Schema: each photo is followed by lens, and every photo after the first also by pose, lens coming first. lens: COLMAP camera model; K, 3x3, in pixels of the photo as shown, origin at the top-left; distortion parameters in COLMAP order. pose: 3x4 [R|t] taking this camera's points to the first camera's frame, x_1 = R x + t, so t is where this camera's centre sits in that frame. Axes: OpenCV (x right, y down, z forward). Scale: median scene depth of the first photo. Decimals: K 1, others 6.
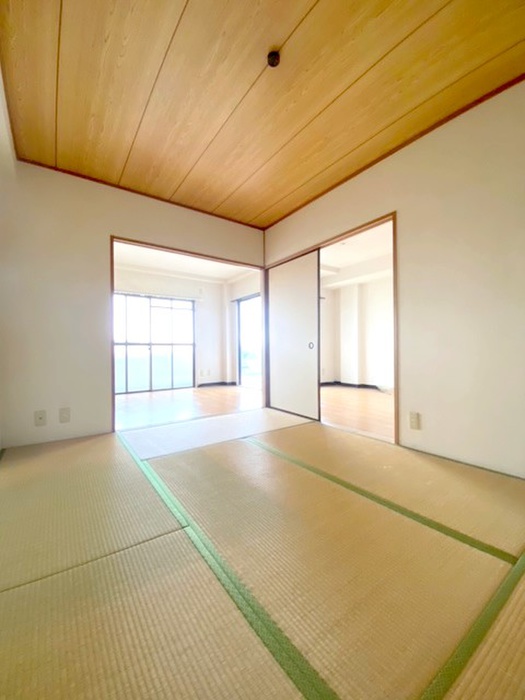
lens RADIAL K [[286.9, 0, 262.3], [0, 286.9, 349.2], [0, 0, 1]] dist [0.000723, 0.000081]
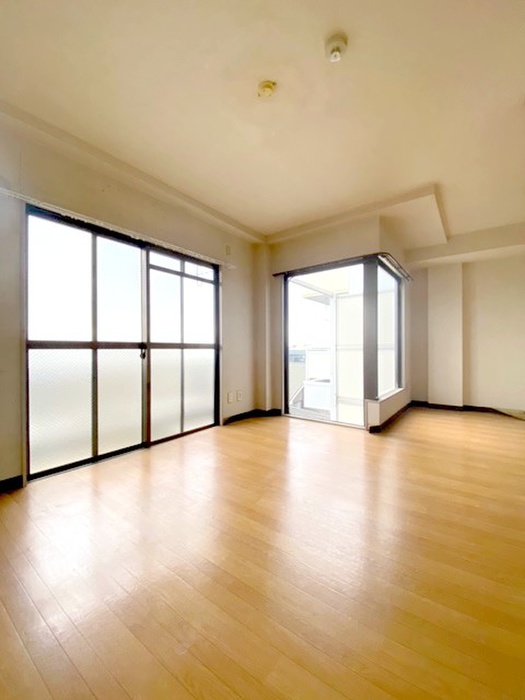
lens RADIAL K [[286.9, 0, 265.8], [0, 286.9, 351.1], [0, 0, 1]] dist [0.000723, 0.000081]
pose [[0.947687, 0.005813, 0.319149, -0.323580], [-0.006816, 0.999975, 0.002026, -0.009315], [-0.319129, -0.004095, 0.947702, 0.454246]]
